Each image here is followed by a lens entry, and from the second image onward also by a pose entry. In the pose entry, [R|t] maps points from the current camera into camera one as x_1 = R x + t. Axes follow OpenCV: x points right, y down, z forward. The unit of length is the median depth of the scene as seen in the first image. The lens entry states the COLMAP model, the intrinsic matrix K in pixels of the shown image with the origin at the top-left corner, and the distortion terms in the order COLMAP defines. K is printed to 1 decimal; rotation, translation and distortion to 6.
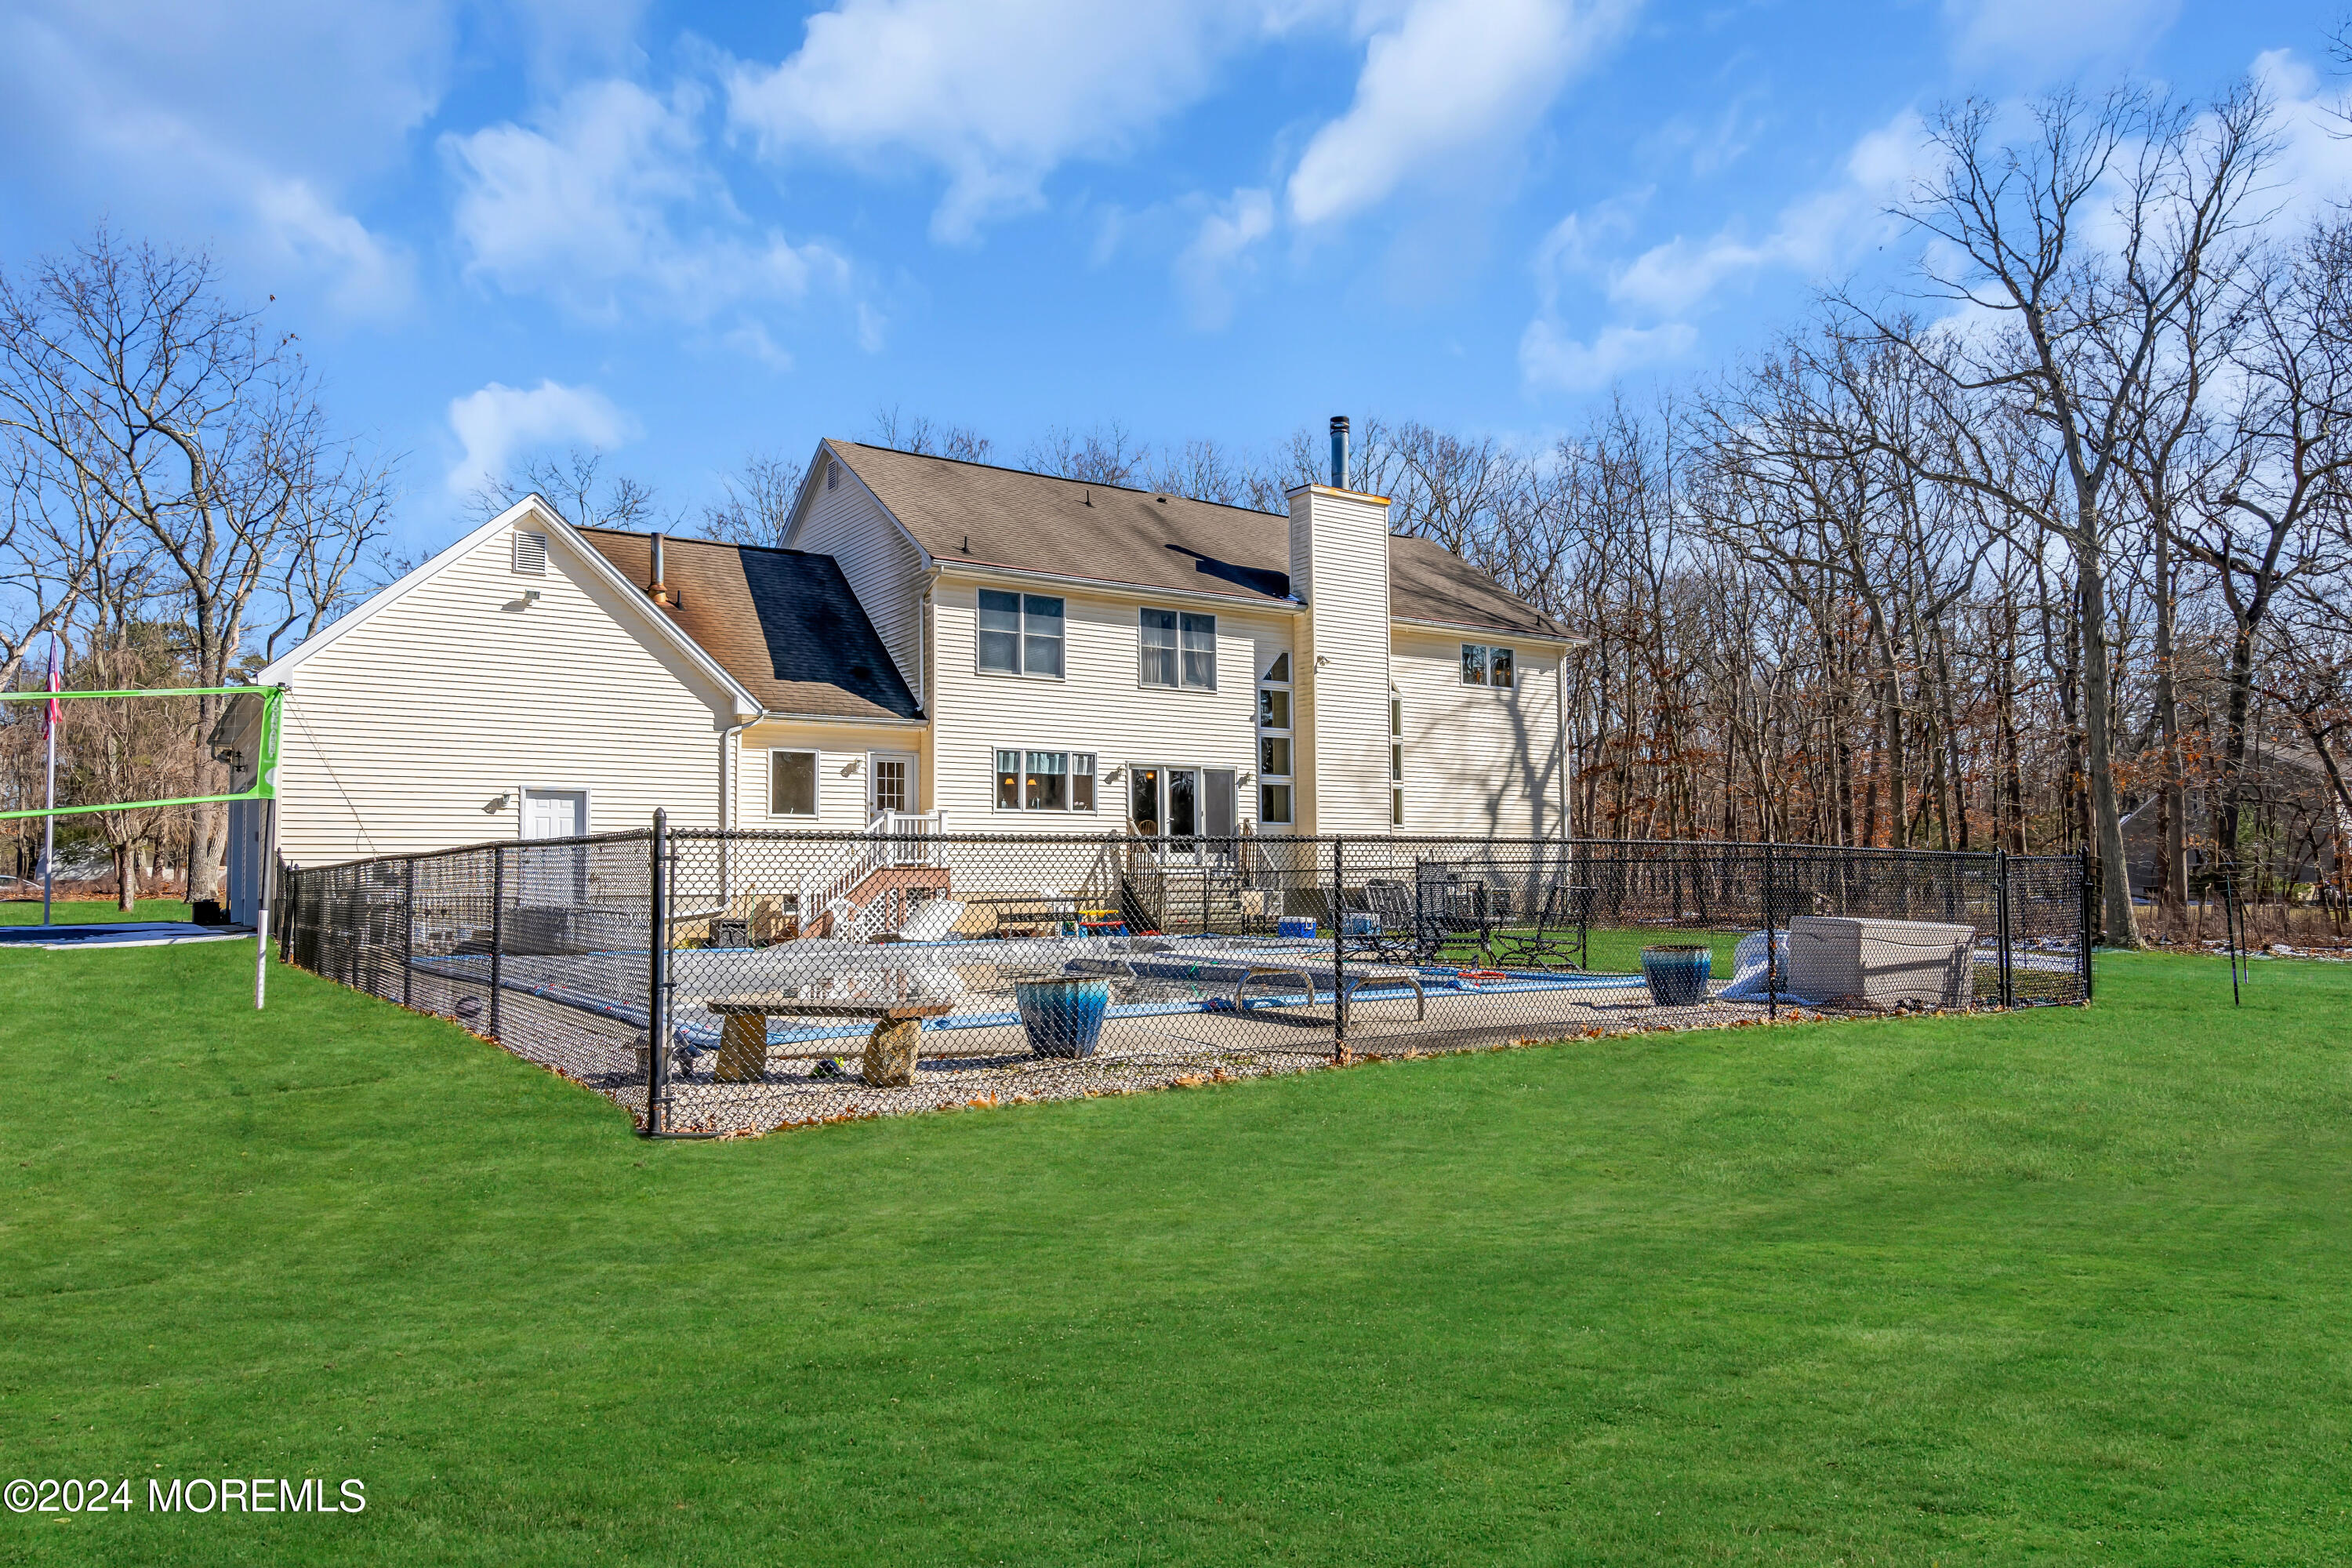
lens RADIAL K [[1544.0, 0, 1177.7], [0, 1544.0, 809.1], [0, 0, 1]] dist [0.017731, -0.003635]
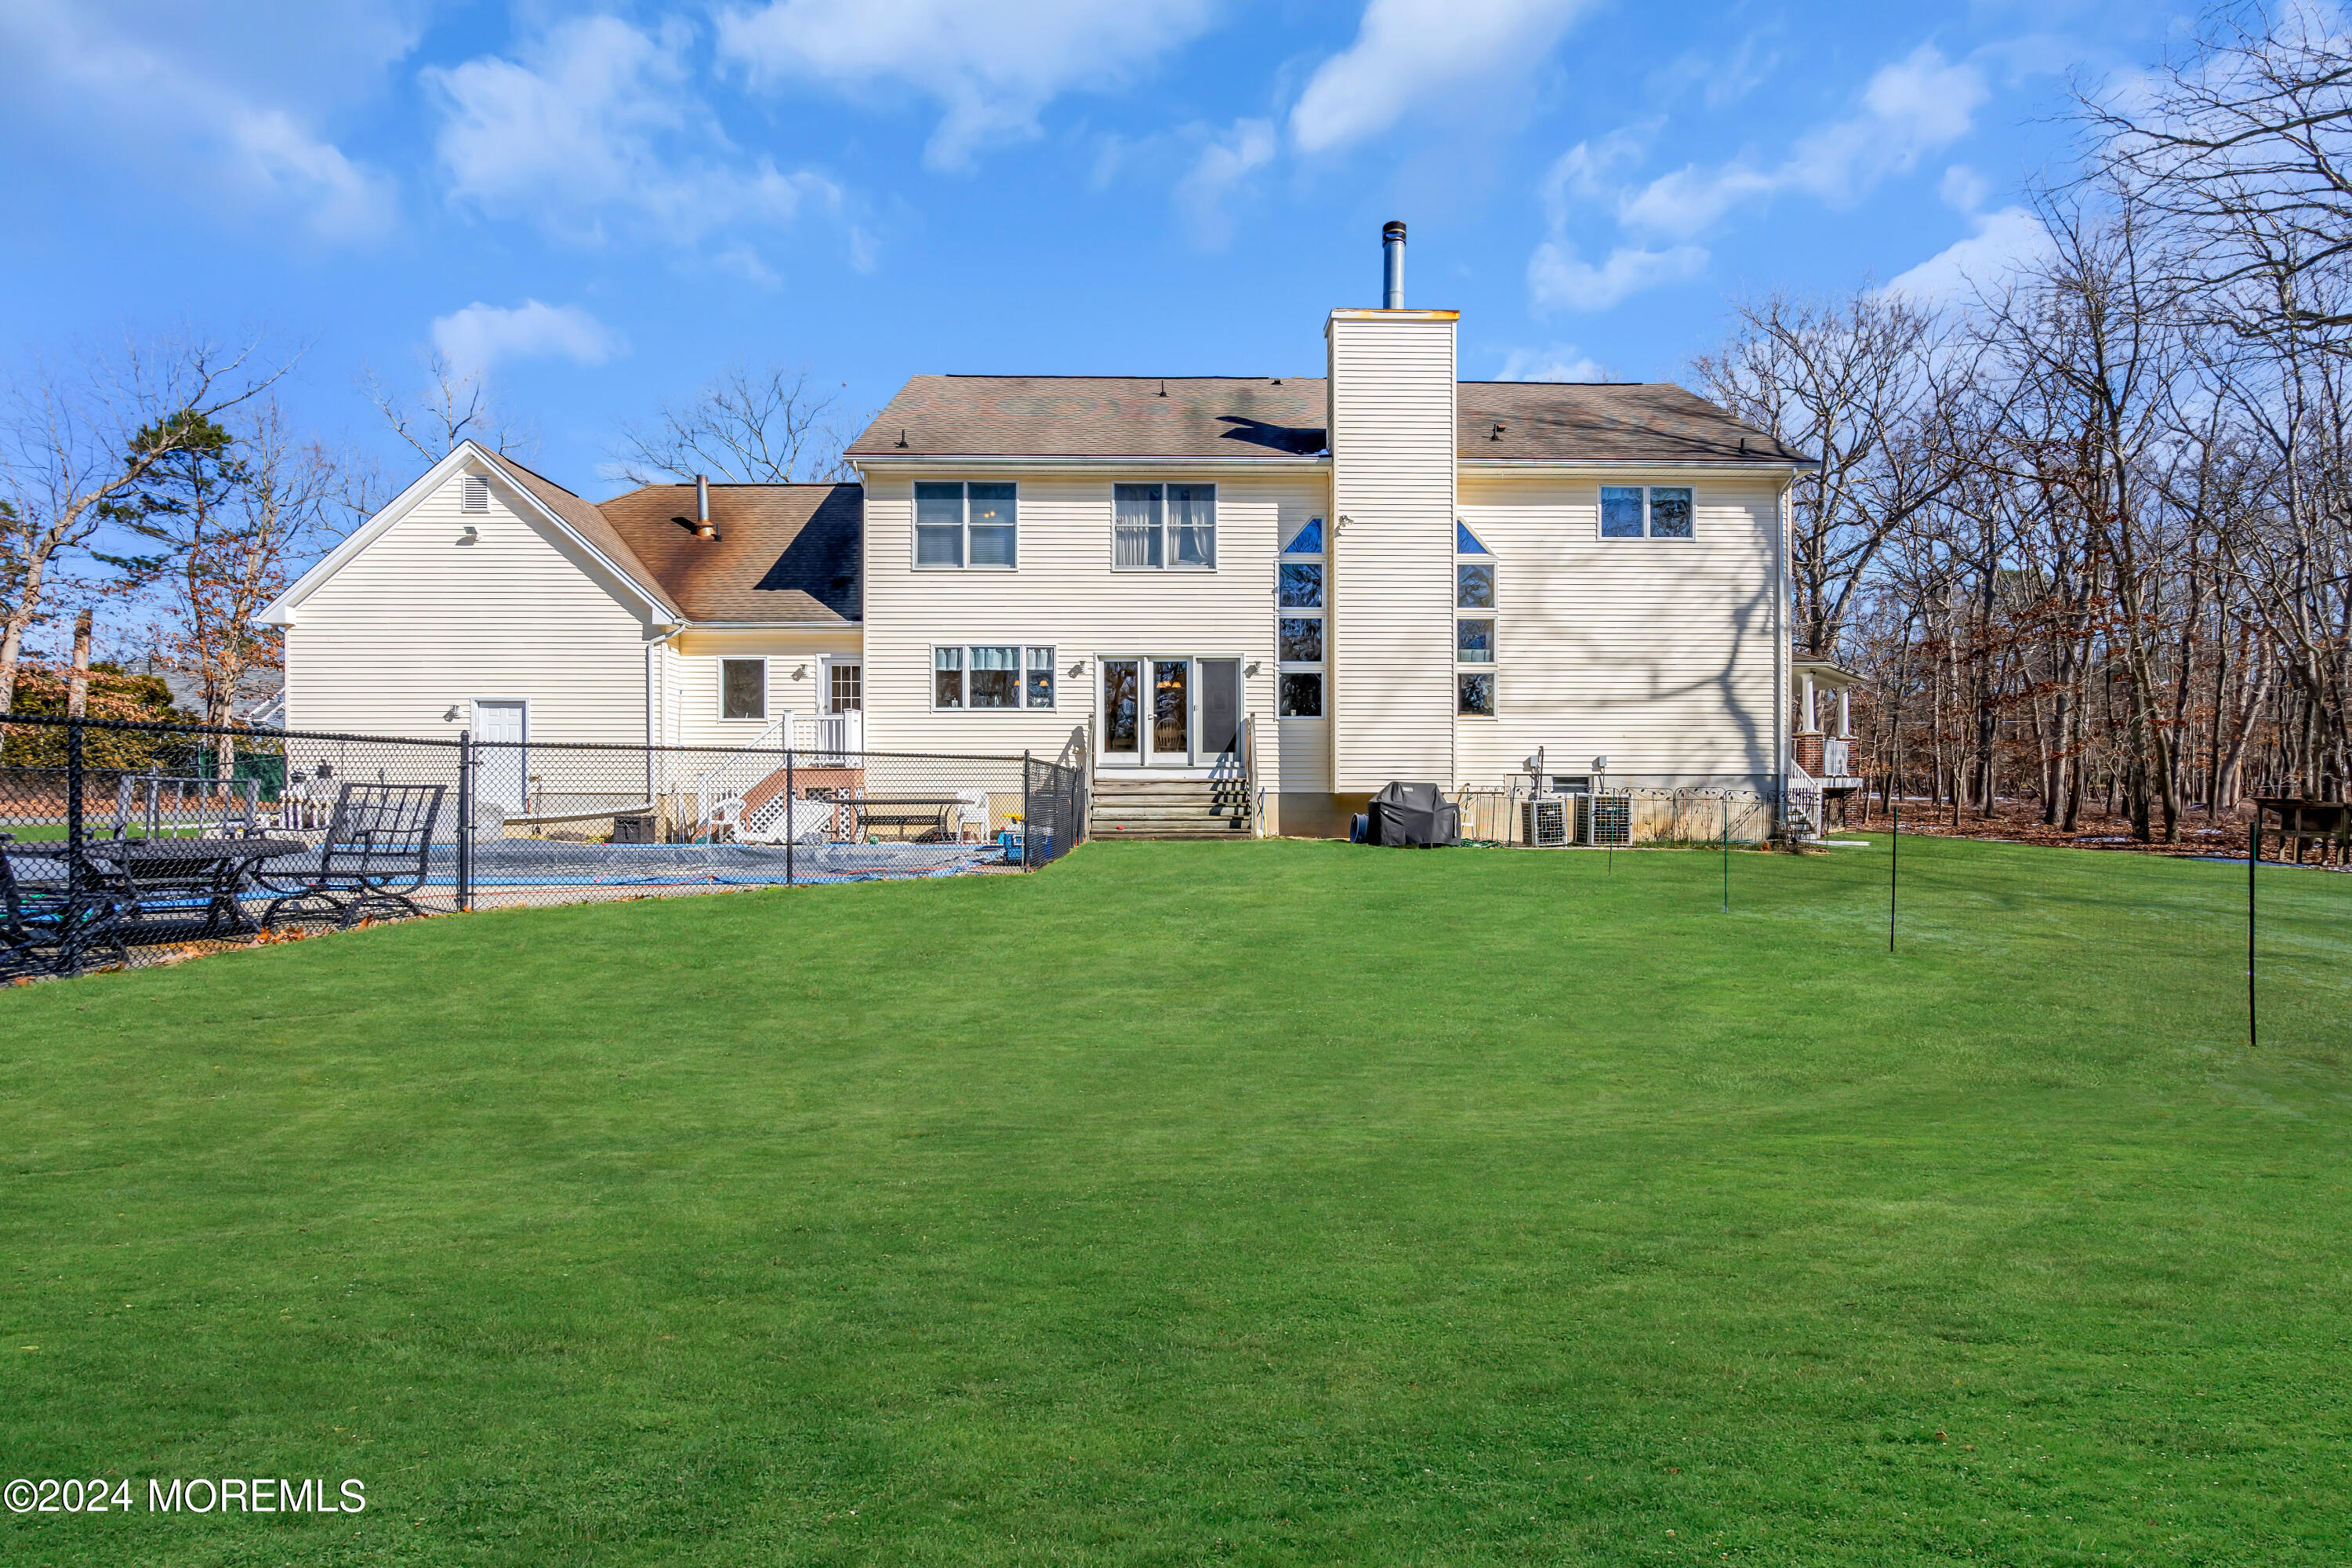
lens RADIAL K [[1059.6, 0, 1192.1], [0, 1059.6, 791.3], [0, 0, 1]] dist [-0.007293, 0.000511]
pose [[0.834961, 0.007016, -0.550265, 0.364910], [0.020297, 0.998846, 0.043534, 0.025178], [0.549935, -0.047518, 0.833854, 0.504515]]
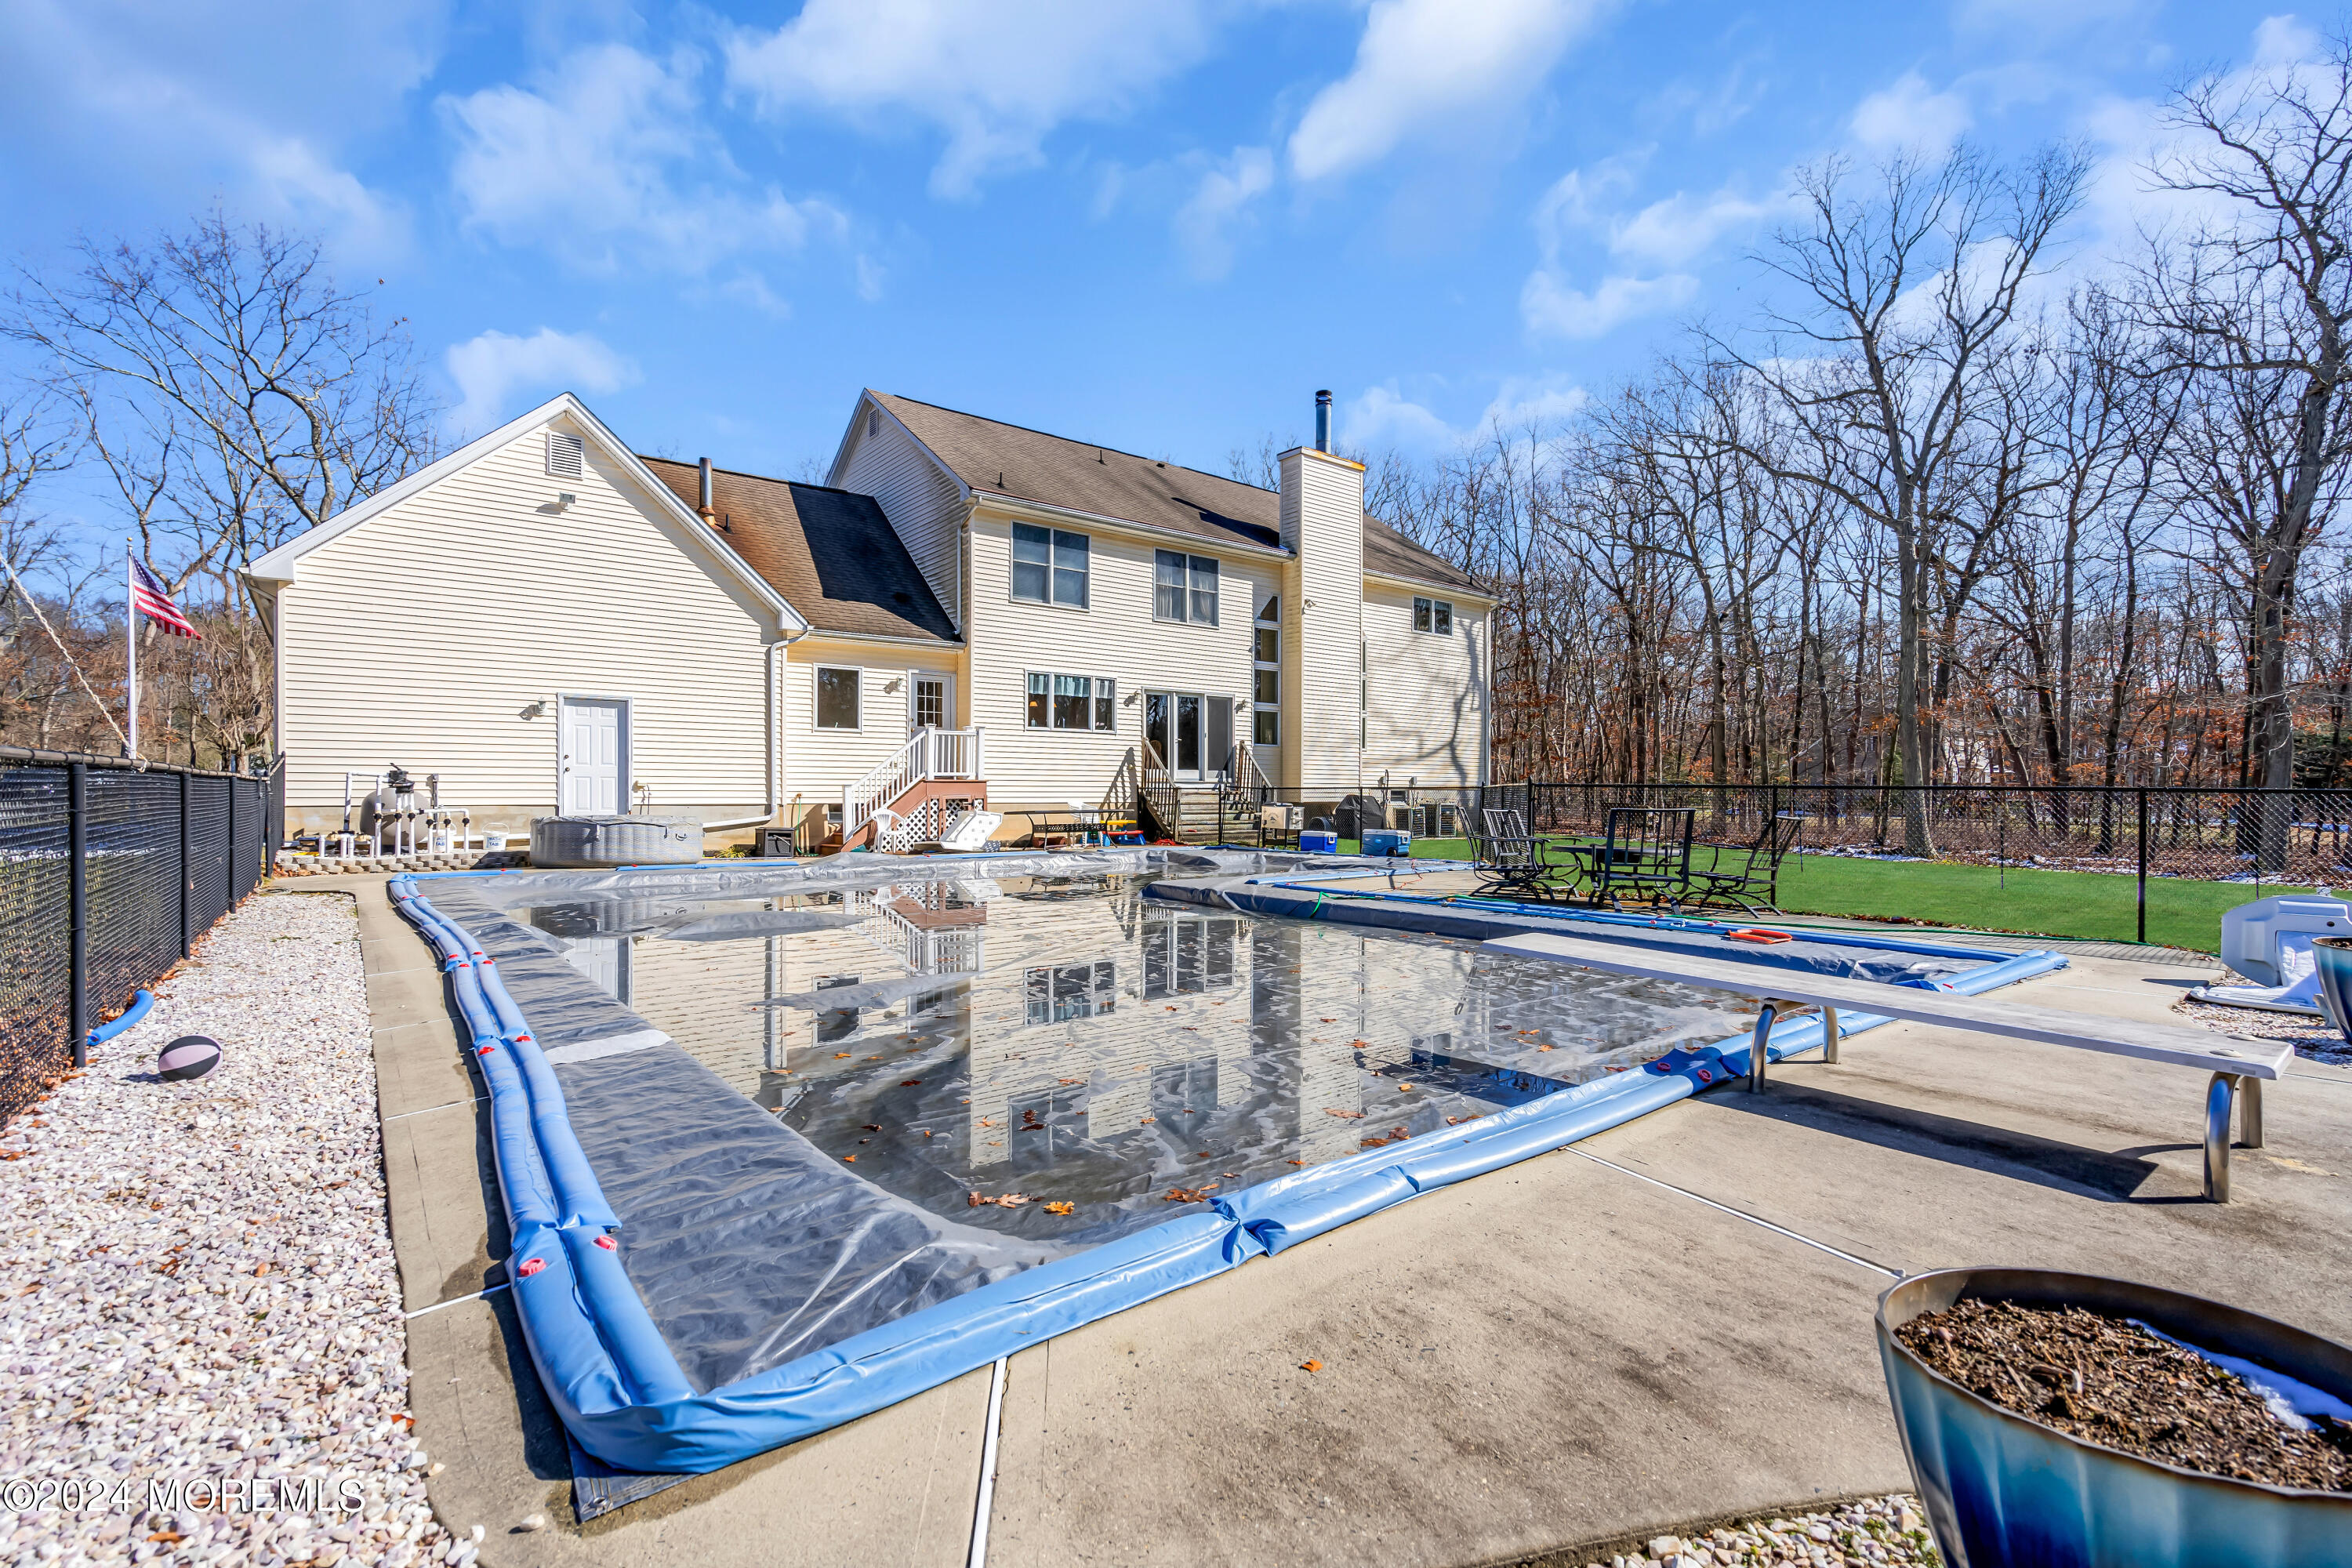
lens RADIAL K [[1058.7, 0, 1176.2], [0, 1058.7, 795.0], [0, 0, 1]] dist [-0.001063, 0.001471]
pose [[0.997577, 0.012255, 0.068480, -0.060373], [-0.015766, 0.998576, 0.050964, 0.007663], [-0.067758, -0.051920, 0.996350, 0.235209]]
